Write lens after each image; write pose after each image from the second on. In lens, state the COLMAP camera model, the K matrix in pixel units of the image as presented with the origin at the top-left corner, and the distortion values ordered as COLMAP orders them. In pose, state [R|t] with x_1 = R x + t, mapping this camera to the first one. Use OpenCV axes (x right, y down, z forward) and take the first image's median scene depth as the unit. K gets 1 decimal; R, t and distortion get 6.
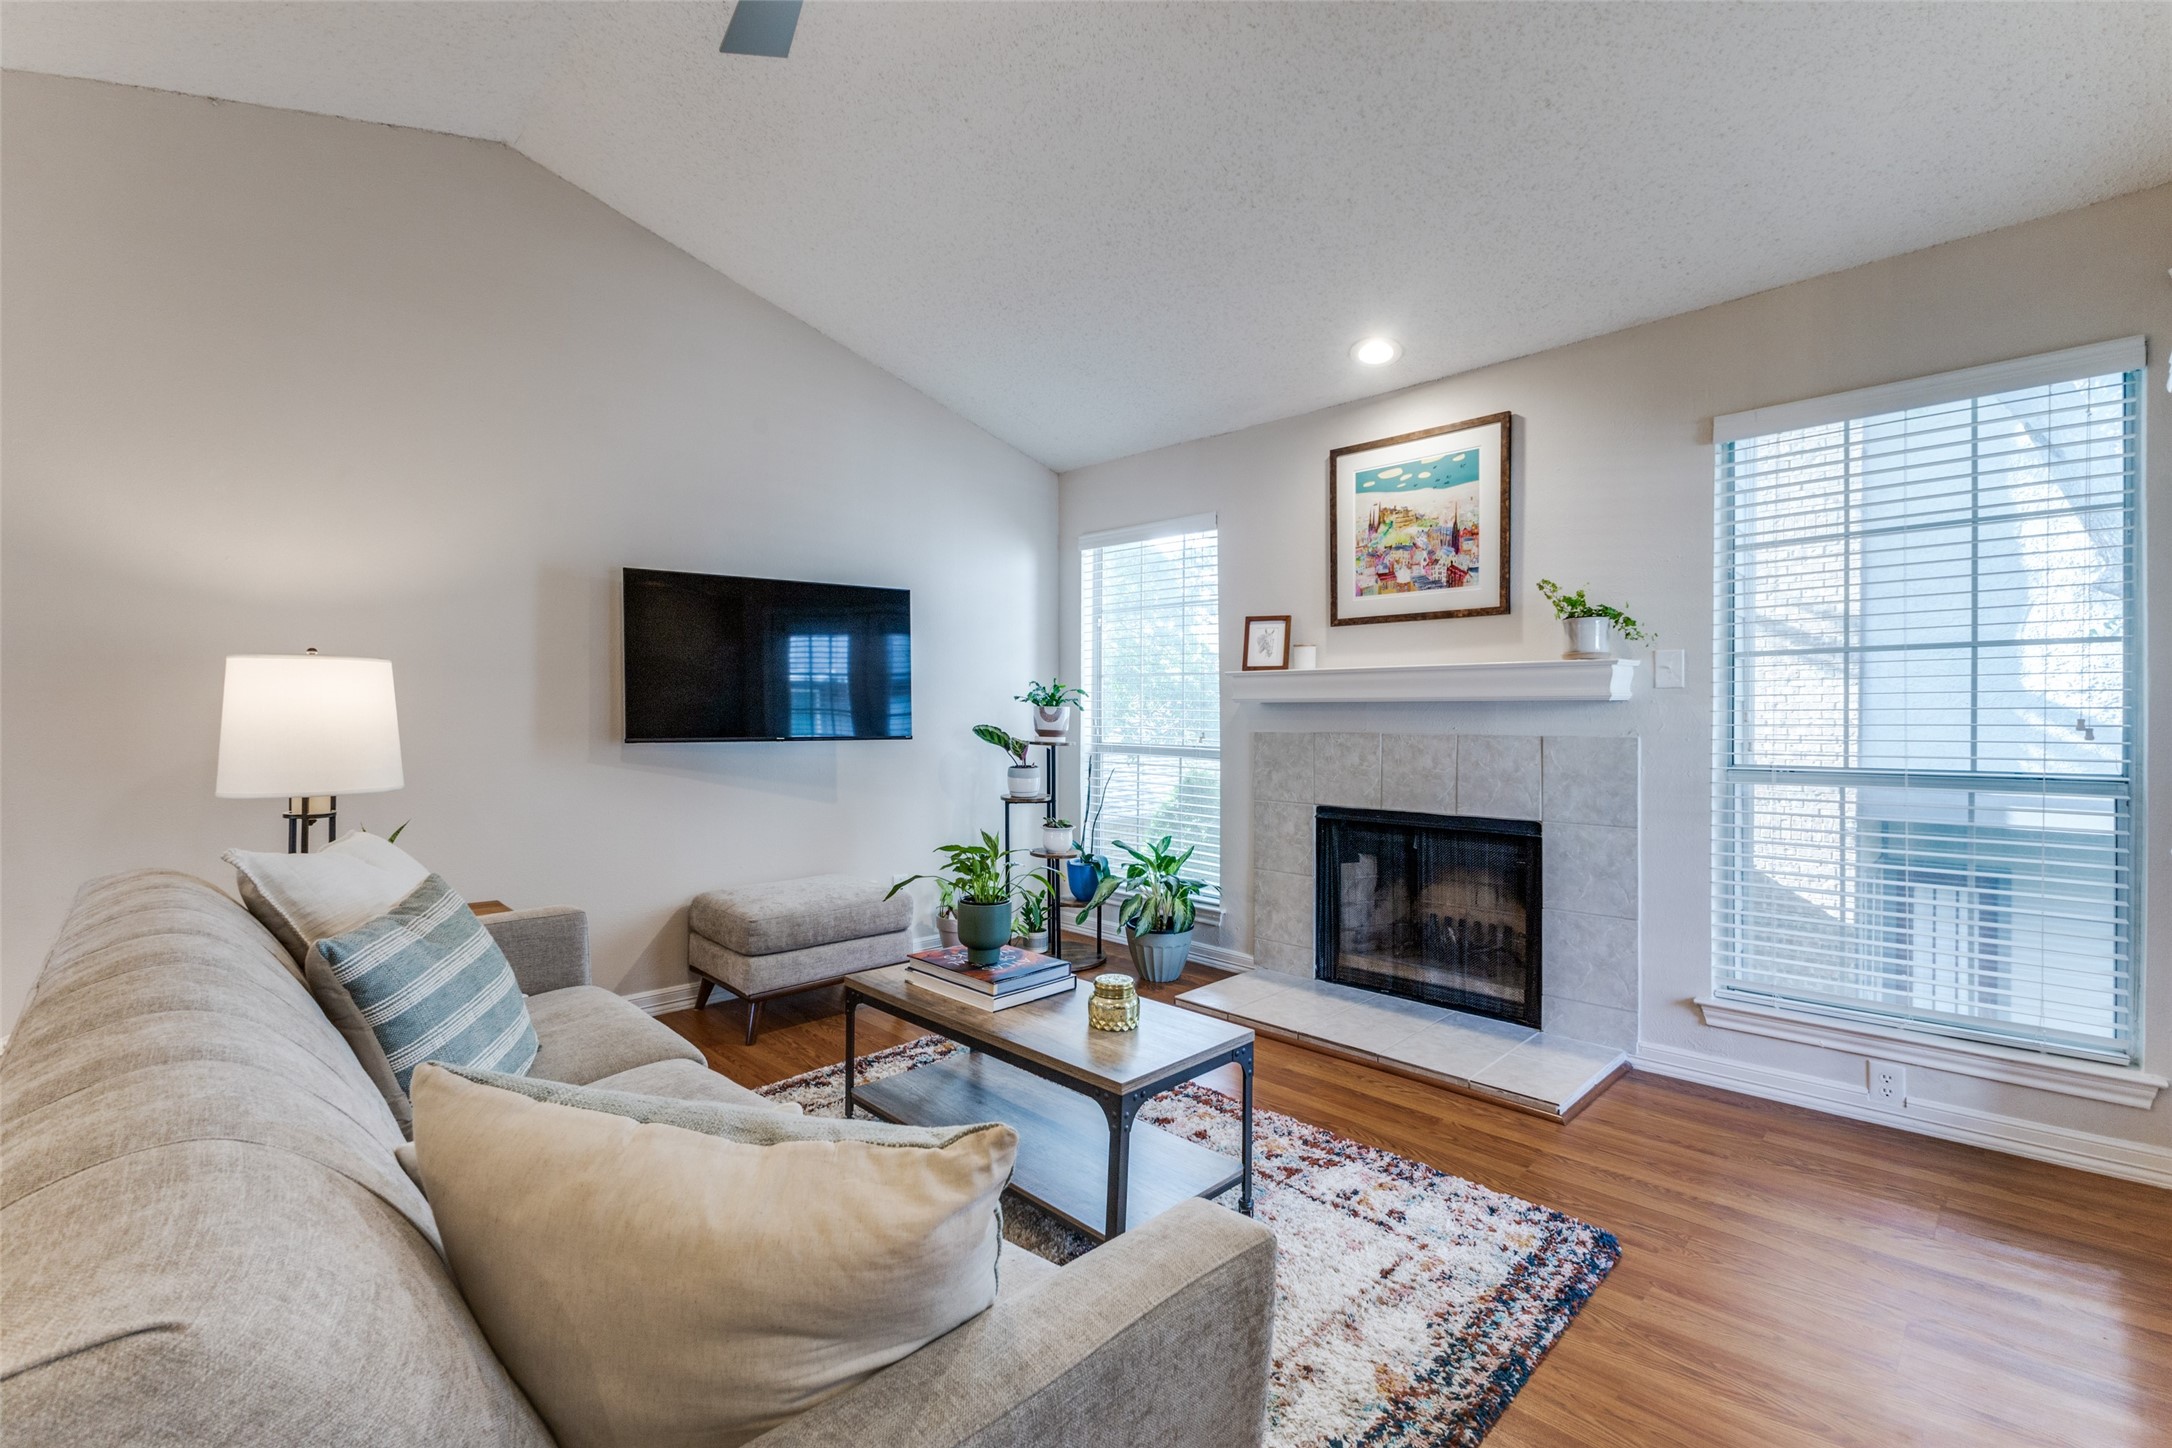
lens RADIAL K [[940.9, 0, 1083.5], [0, 940.9, 733.0], [0, 0, 1]] dist [0.012630, -0.001663]
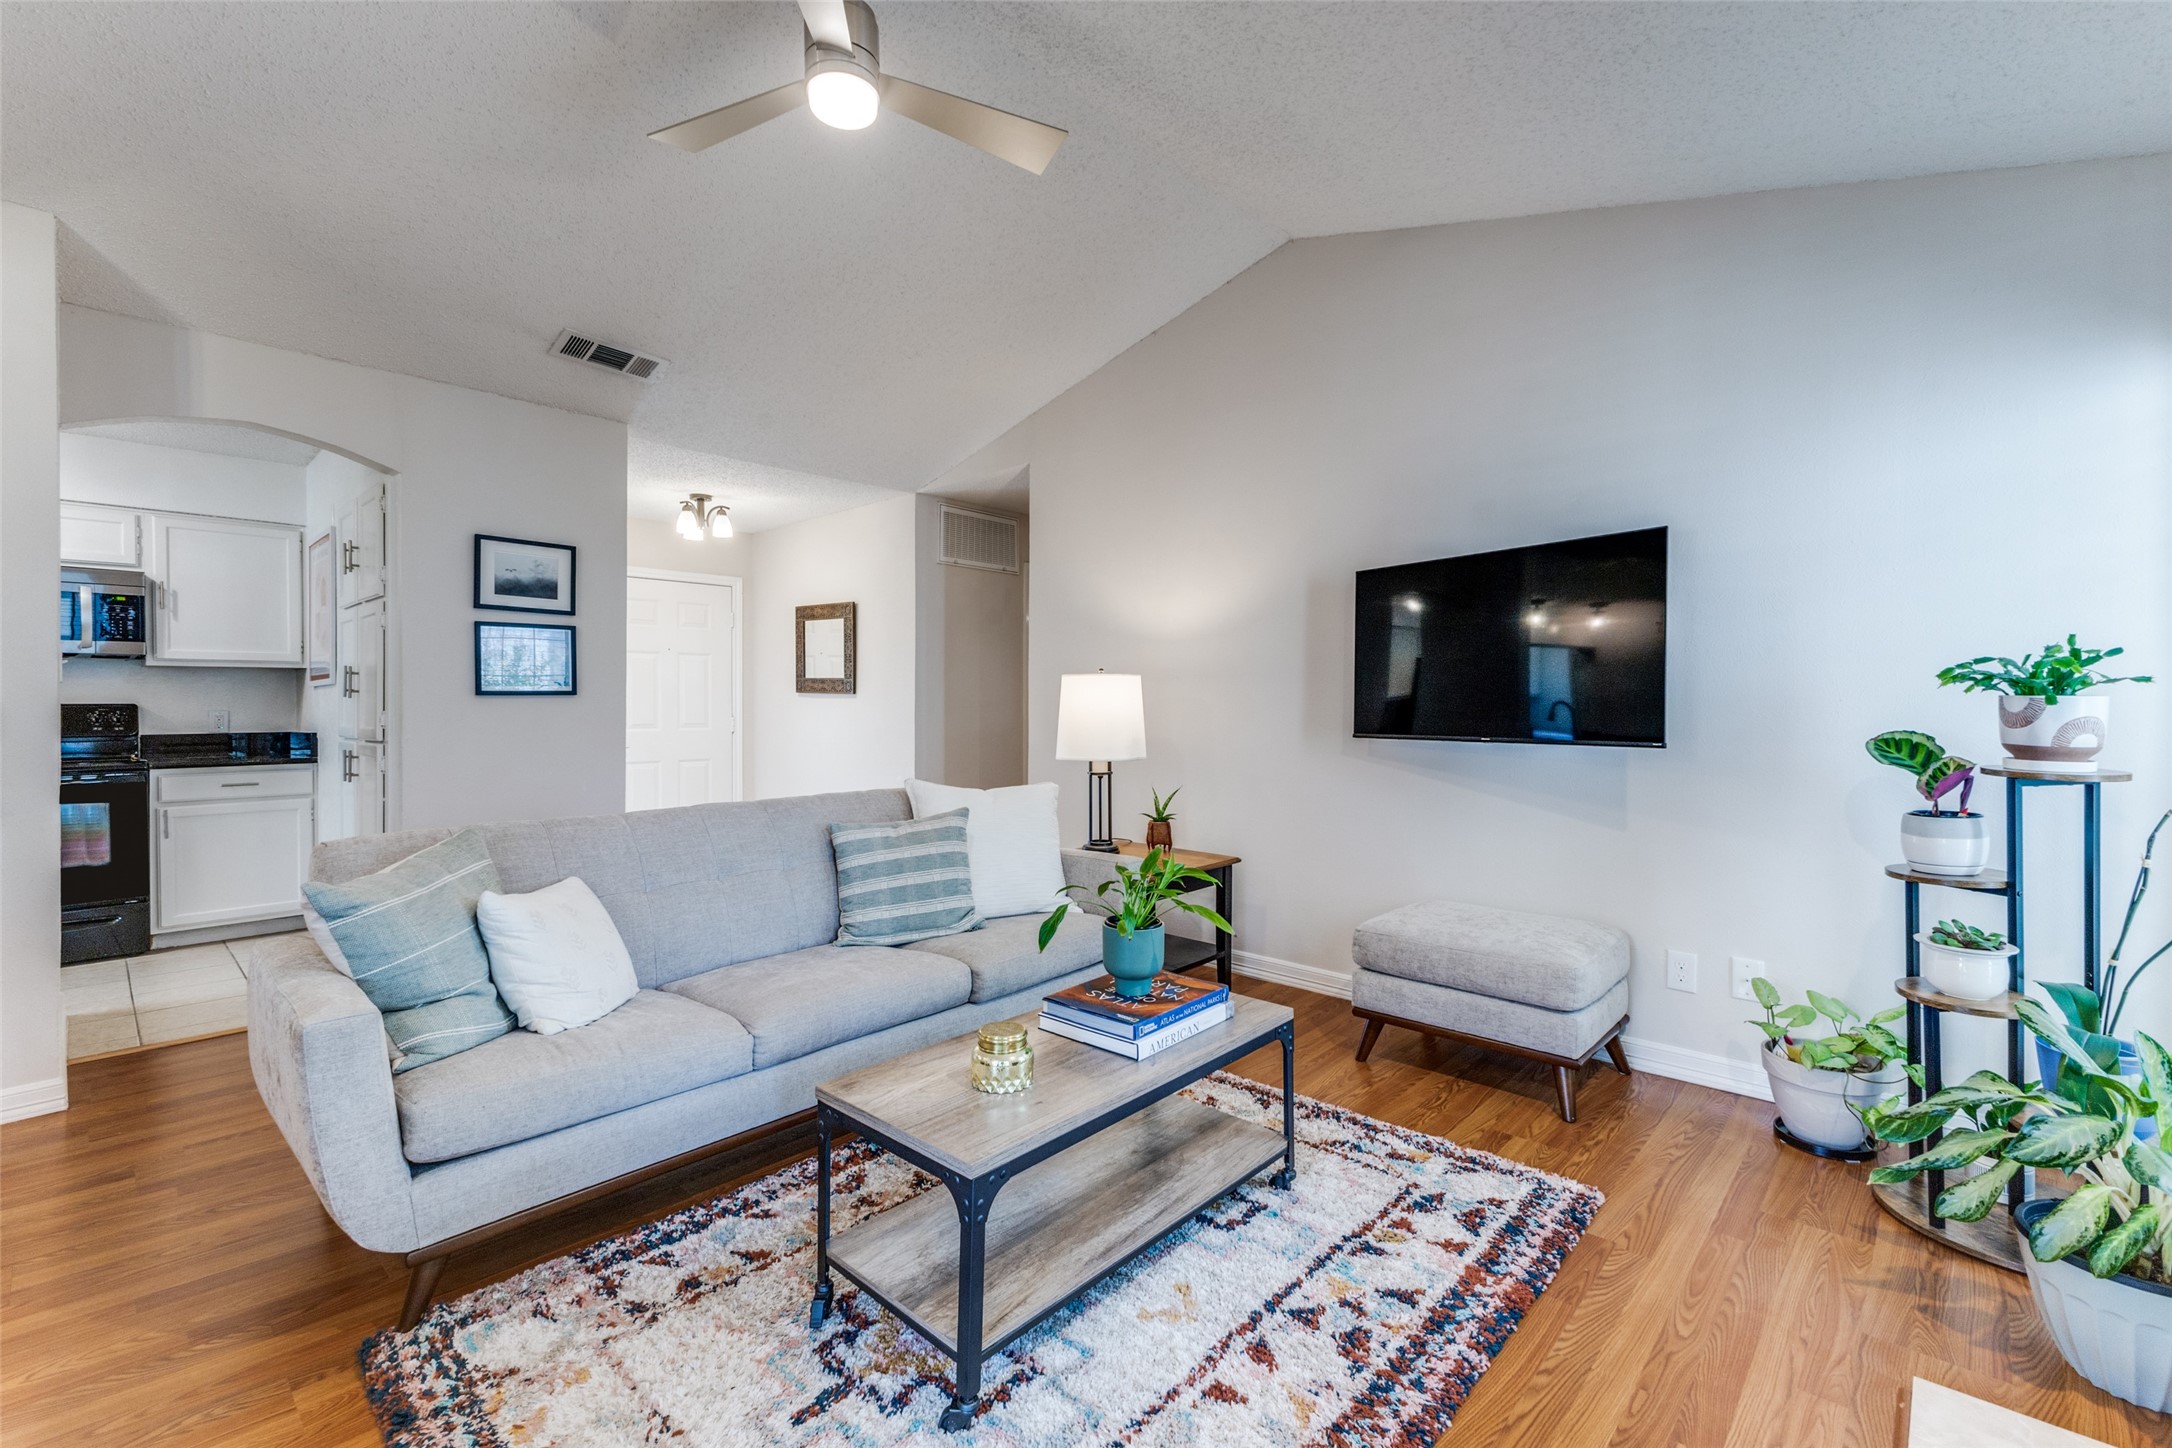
lens RADIAL K [[940.9, 0, 1081.8], [0, 940.9, 705.6], [0, 0, 1]] dist [0.012630, -0.001663]
pose [[0.039431, -0.000498, -0.999222, 0.523585], [-0.020076, 0.999798, -0.001291, -0.015942], [0.999021, 0.020111, 0.039413, 0.613577]]
